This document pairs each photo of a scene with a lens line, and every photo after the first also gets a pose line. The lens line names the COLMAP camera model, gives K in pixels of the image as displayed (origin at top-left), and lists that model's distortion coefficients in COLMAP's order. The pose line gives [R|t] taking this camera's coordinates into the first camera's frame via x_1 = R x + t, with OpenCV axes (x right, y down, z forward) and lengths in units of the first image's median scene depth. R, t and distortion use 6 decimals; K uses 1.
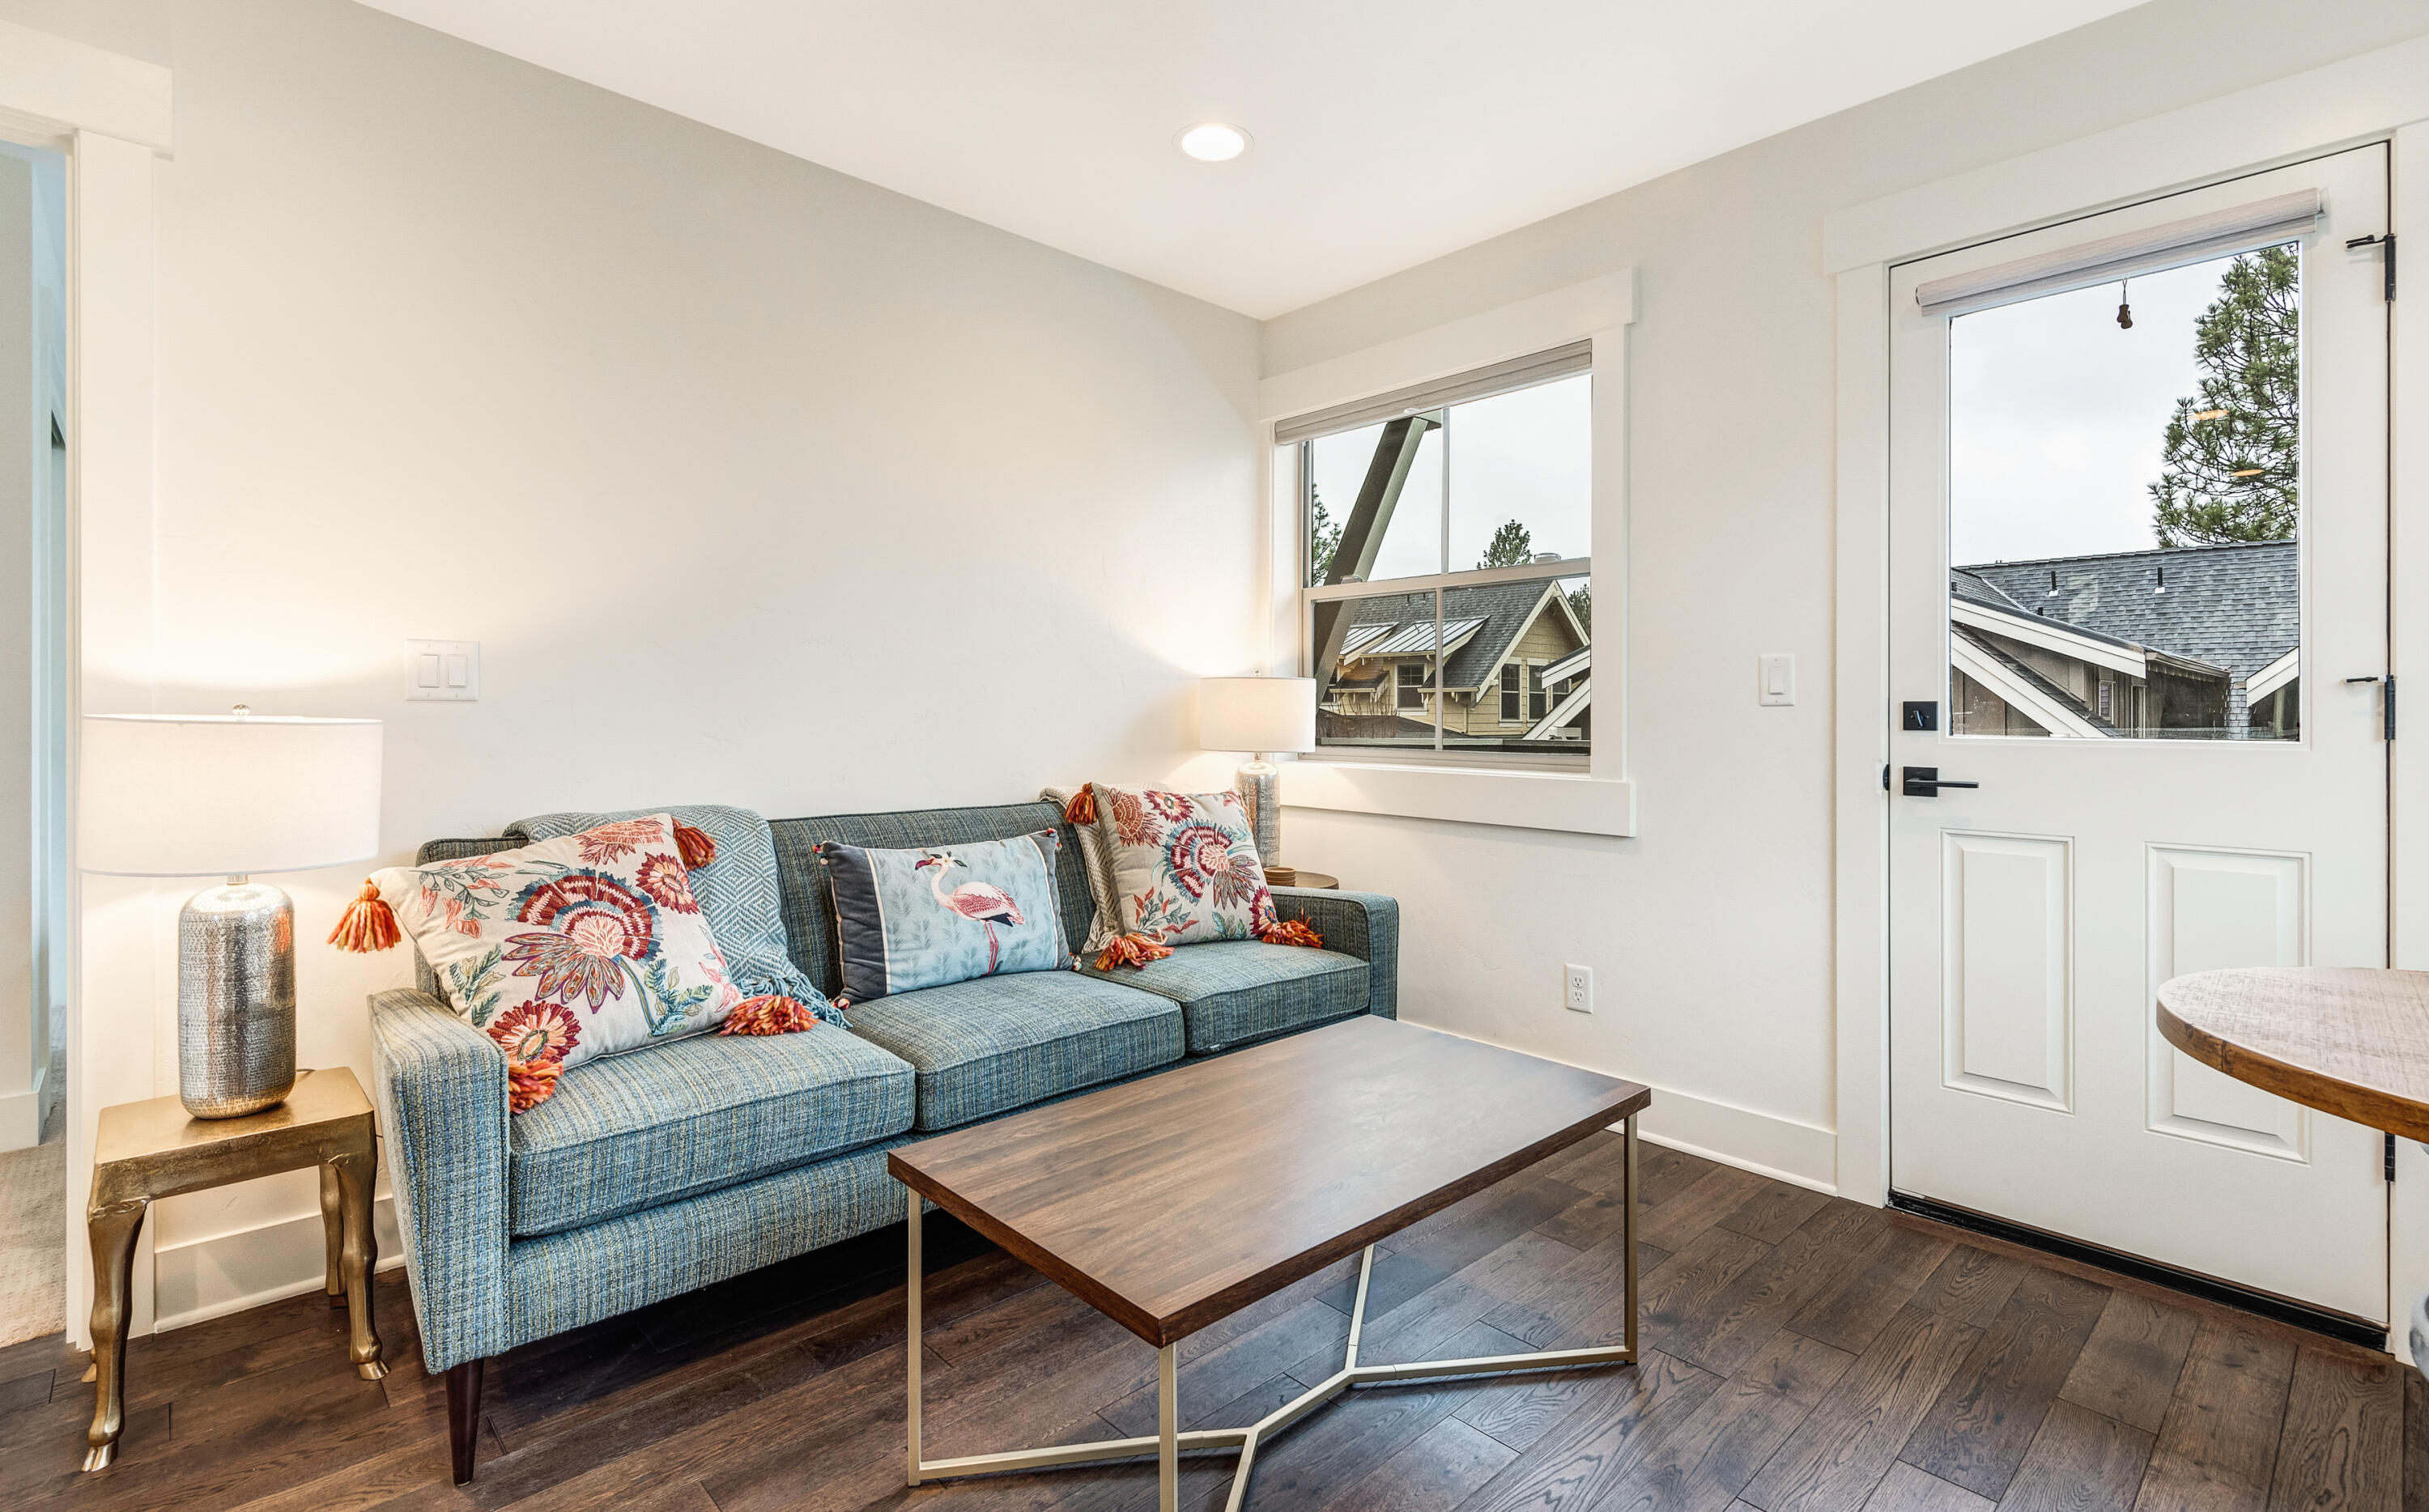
lens RADIAL K [[1096.3, 0, 1222.1], [0, 1096.3, 713.1], [0, 0, 1]] dist [0.002046, -0.004199]
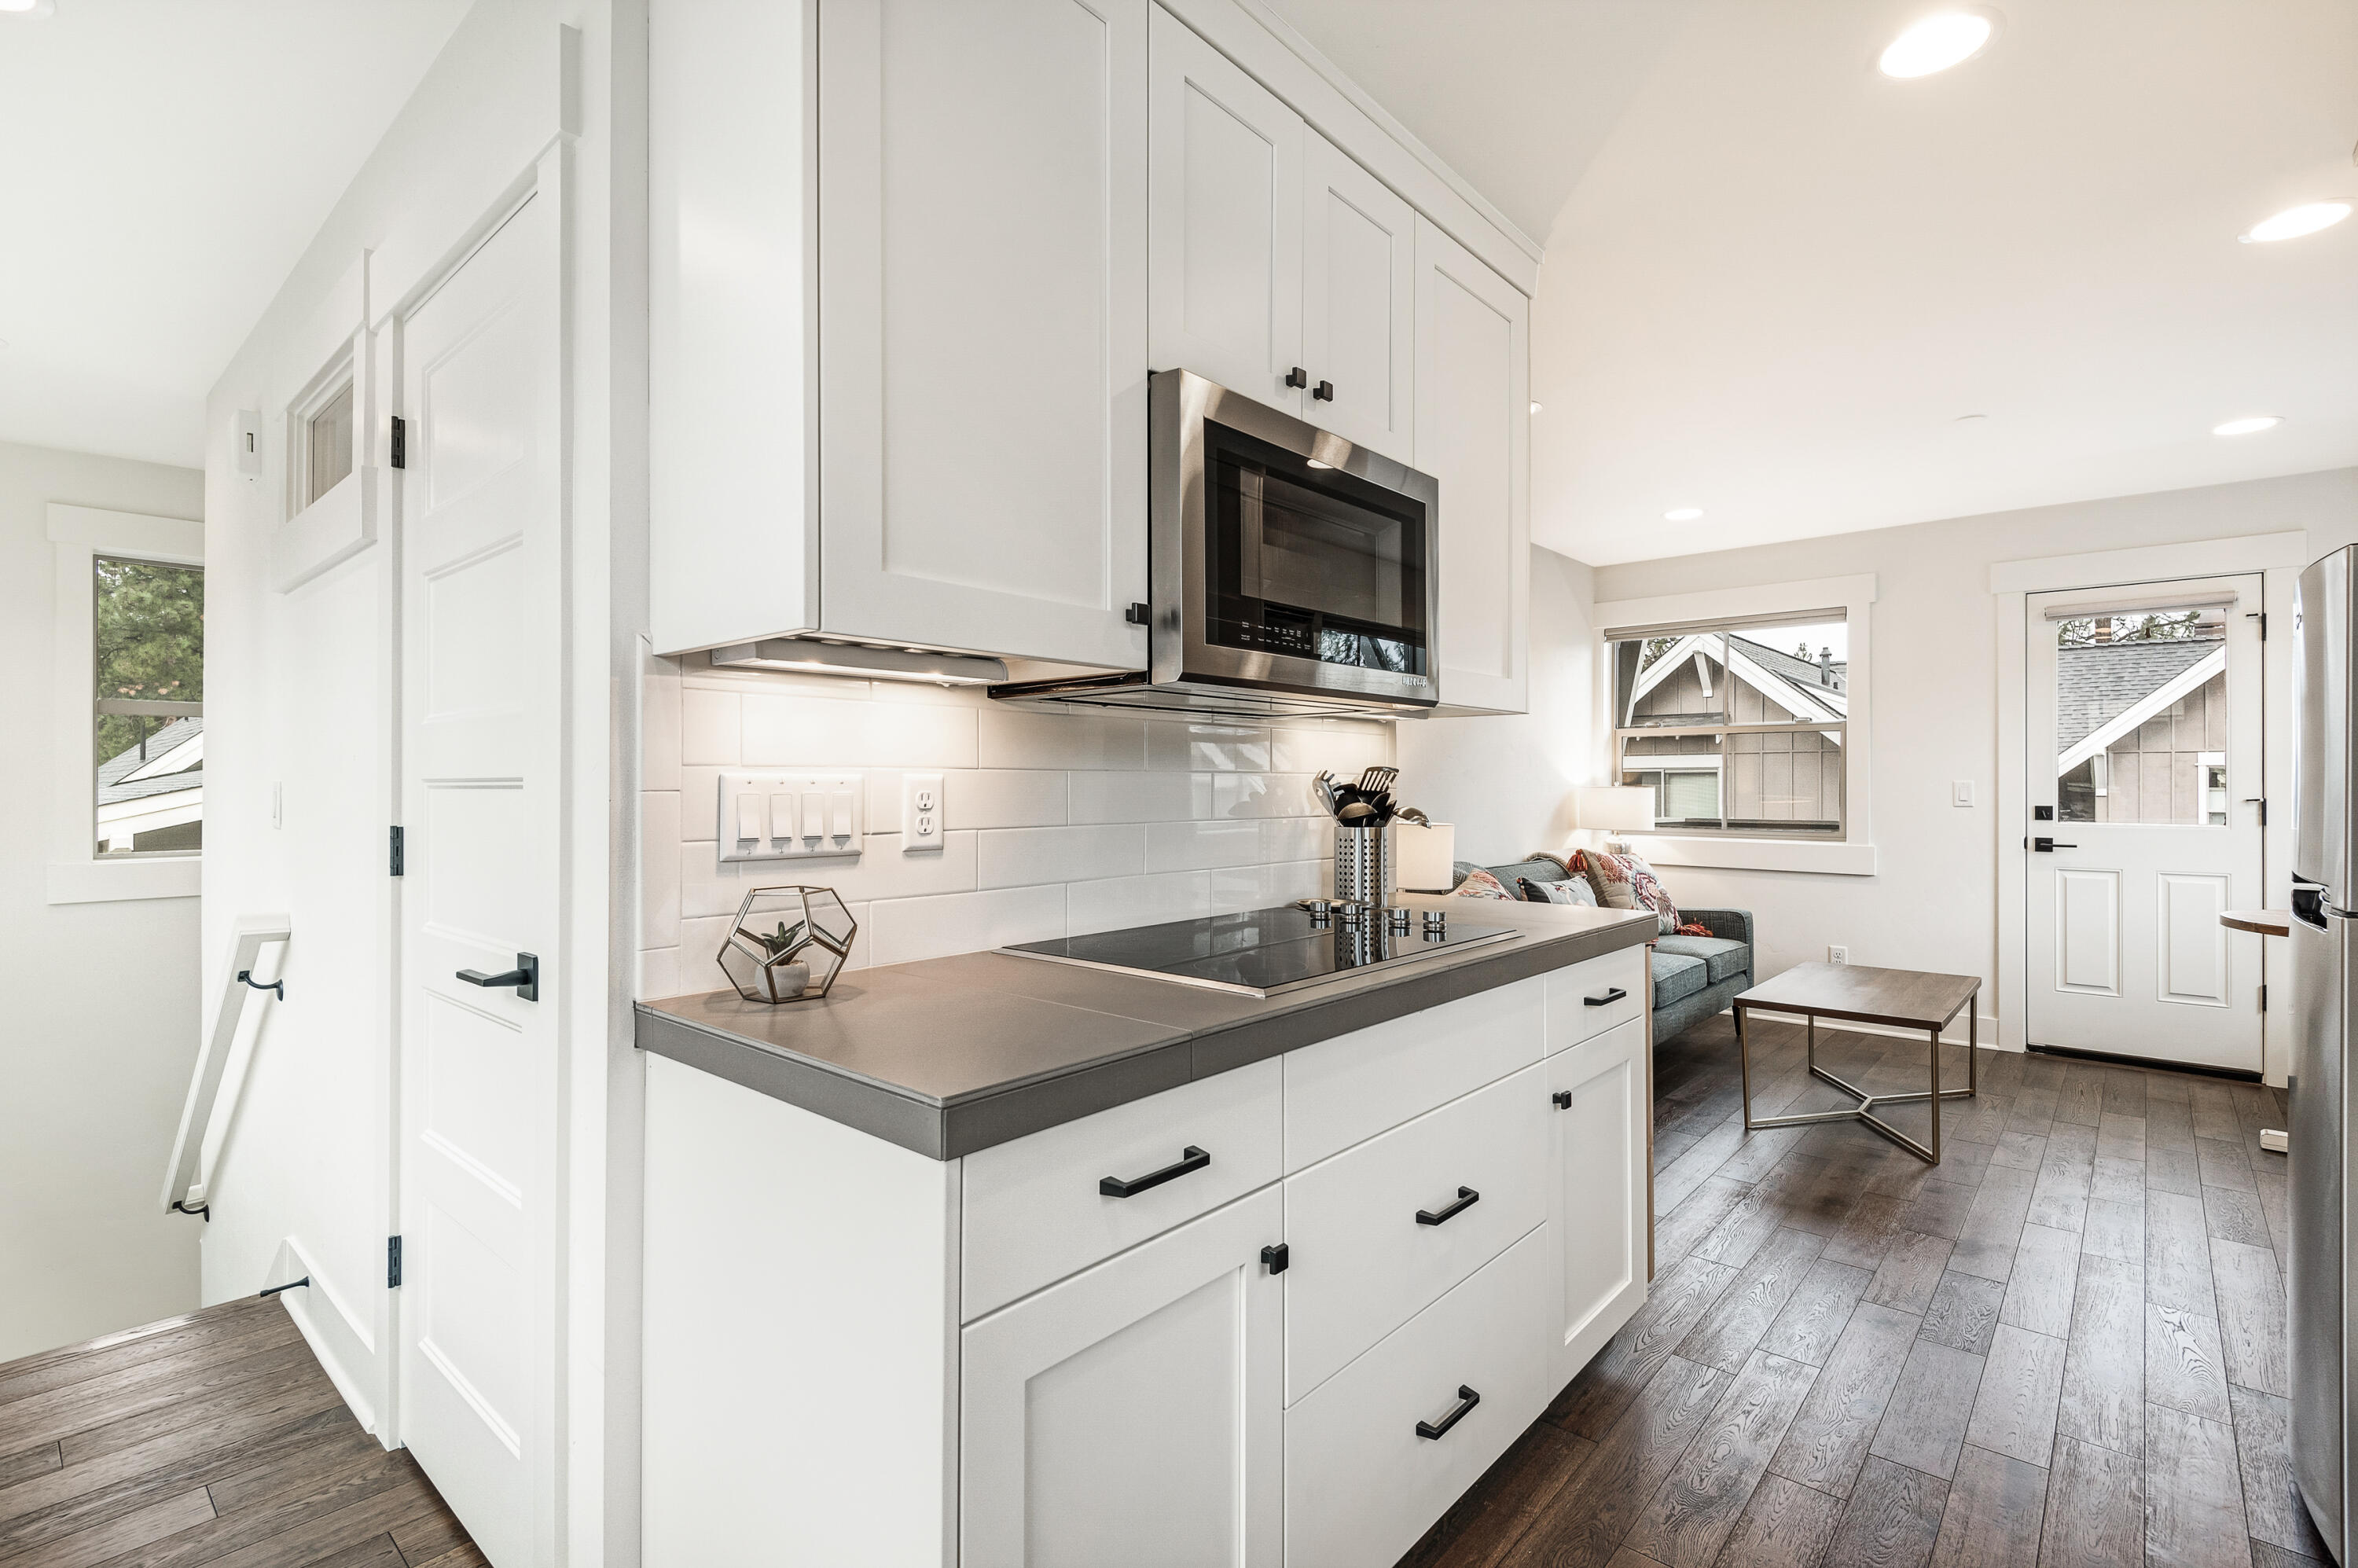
lens RADIAL K [[1085.2, 0, 1170.9], [0, 1085.2, 786.9], [0, 0, 1]] dist [-0.000316, -0.003632]
pose [[0.995472, -0.002591, 0.095017, -1.177301], [0.002126, 0.999985, 0.004995, -0.059638], [-0.095028, -0.004771, 0.995463, -0.862877]]
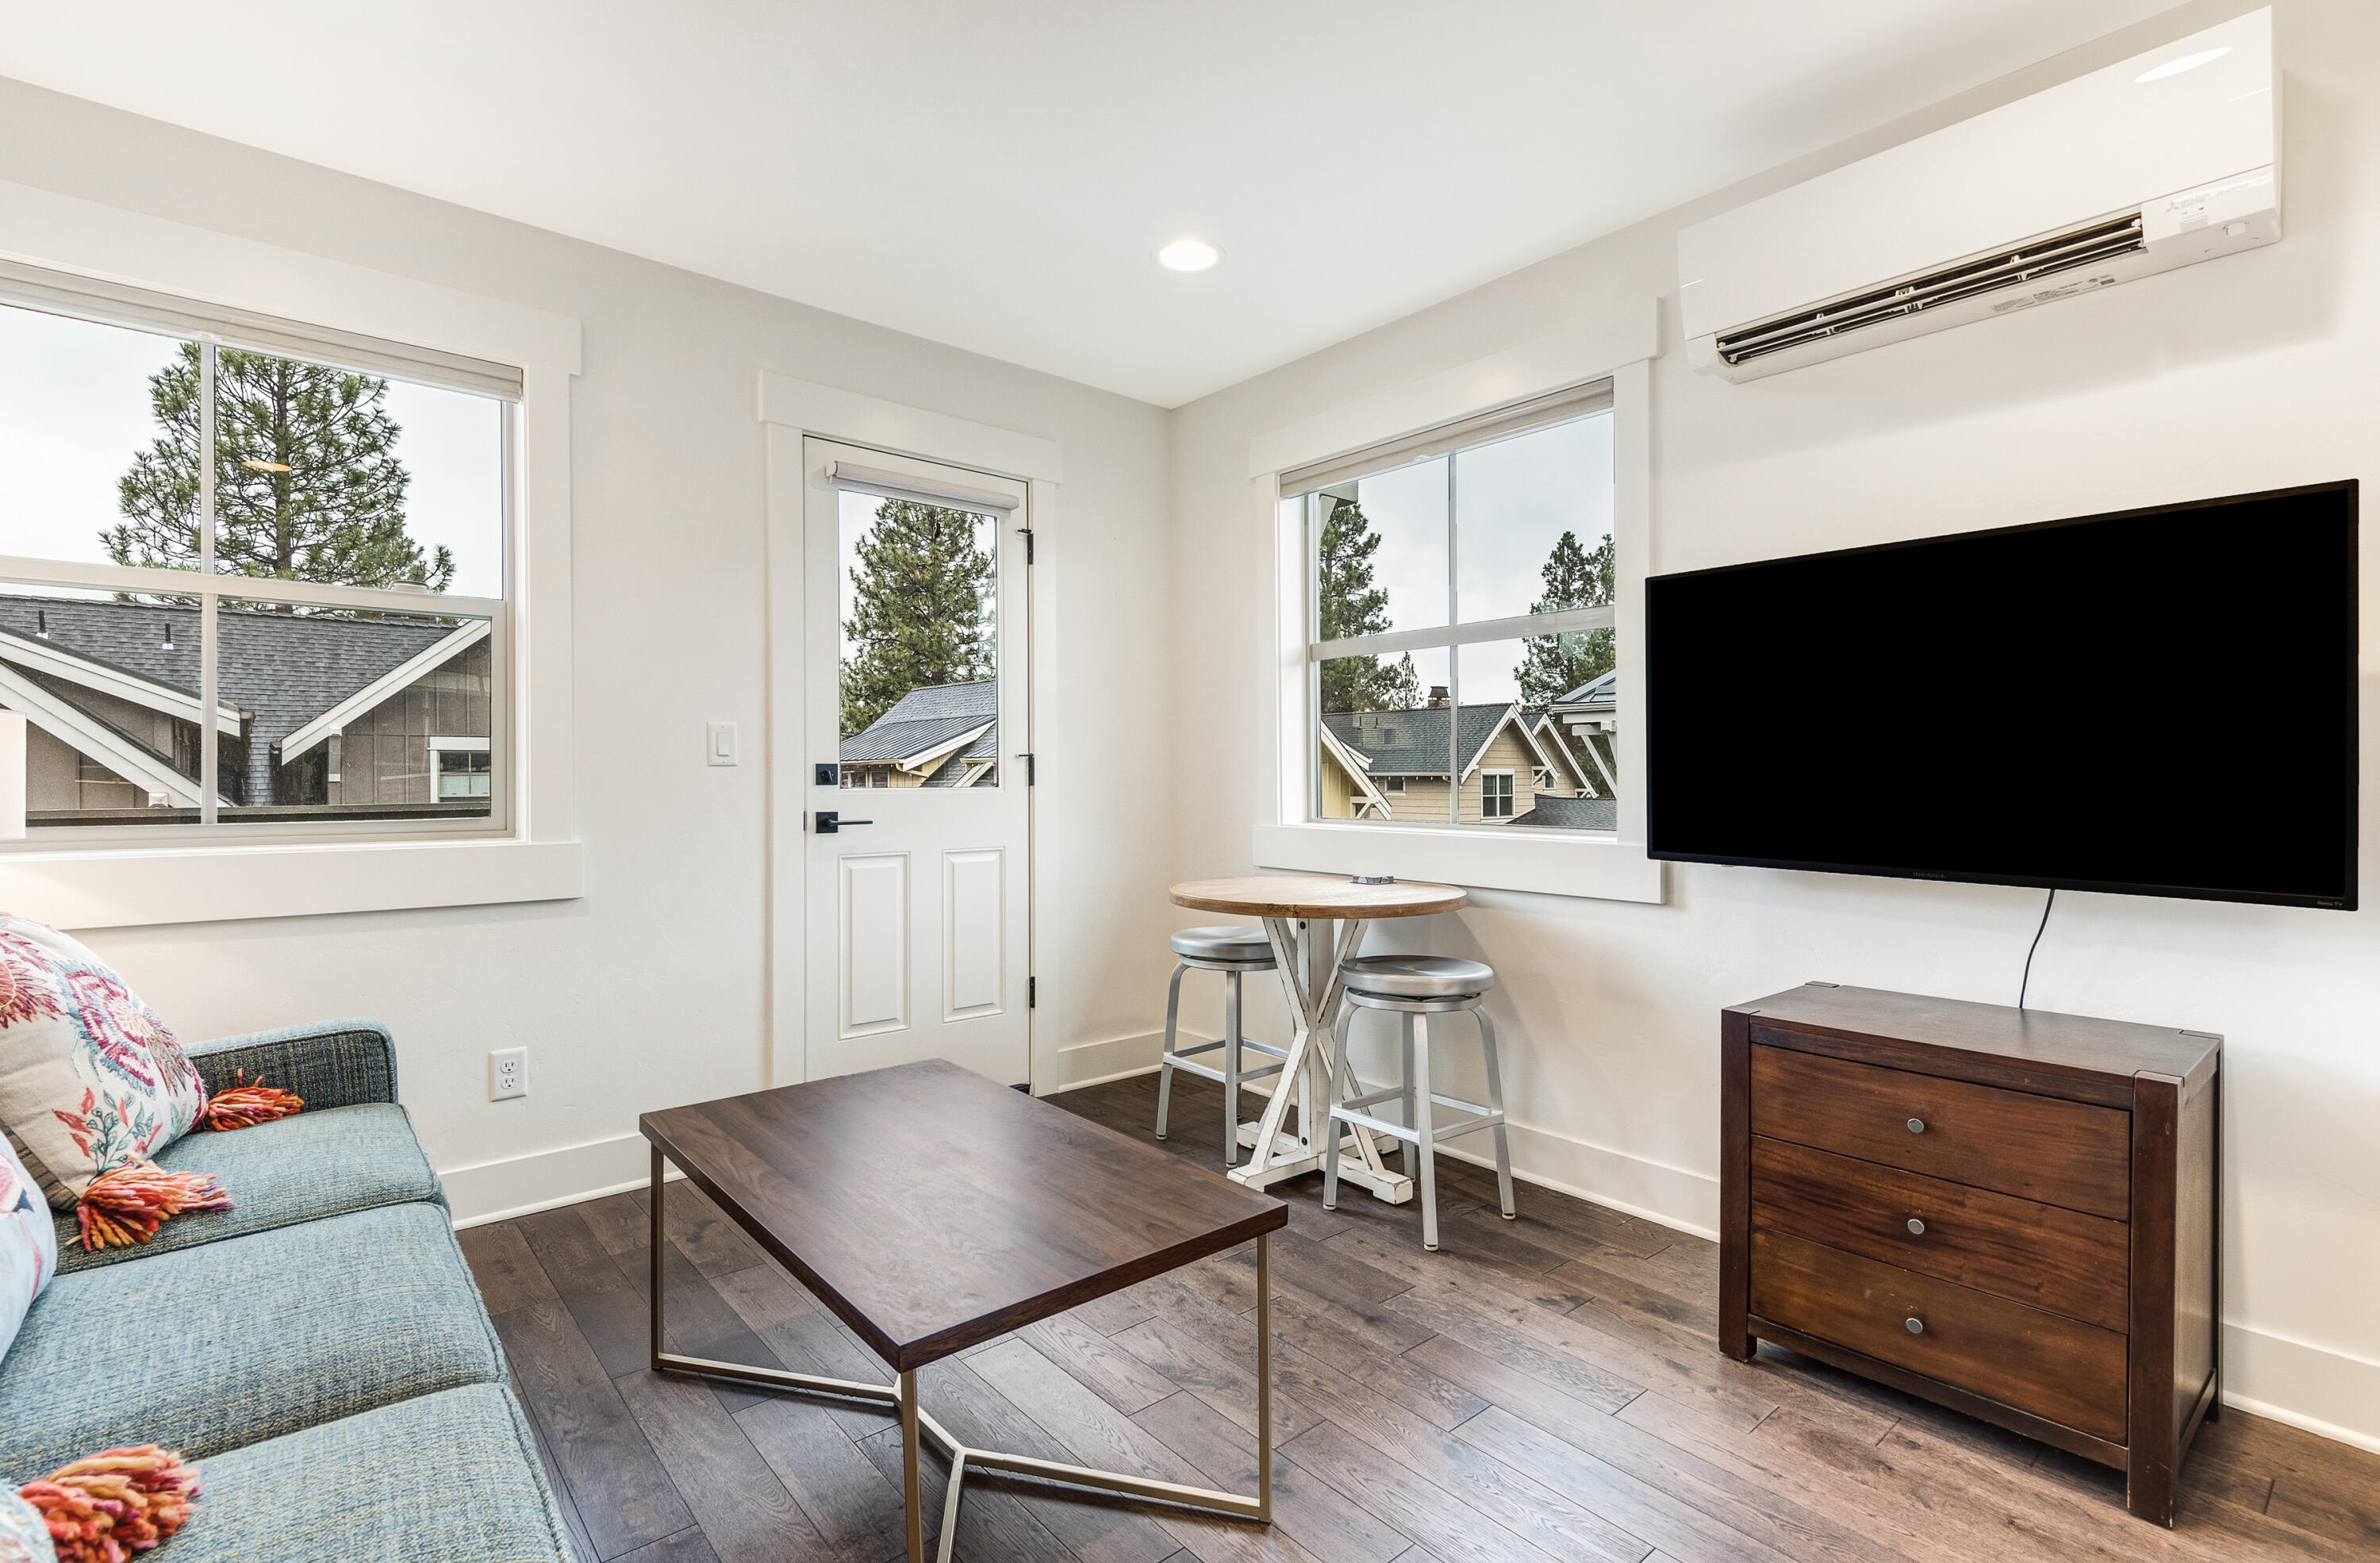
lens RADIAL K [[1067.3, 0, 1157.7], [0, 1067.3, 771.8], [0, 0, 1]] dist [-0.001468, -0.001254]
pose [[0.059914, -0.000206, 0.998204, -0.658085], [-0.001638, 0.999999, 0.000305, -0.001633], [-0.998202, -0.001654, 0.059914, 0.502136]]
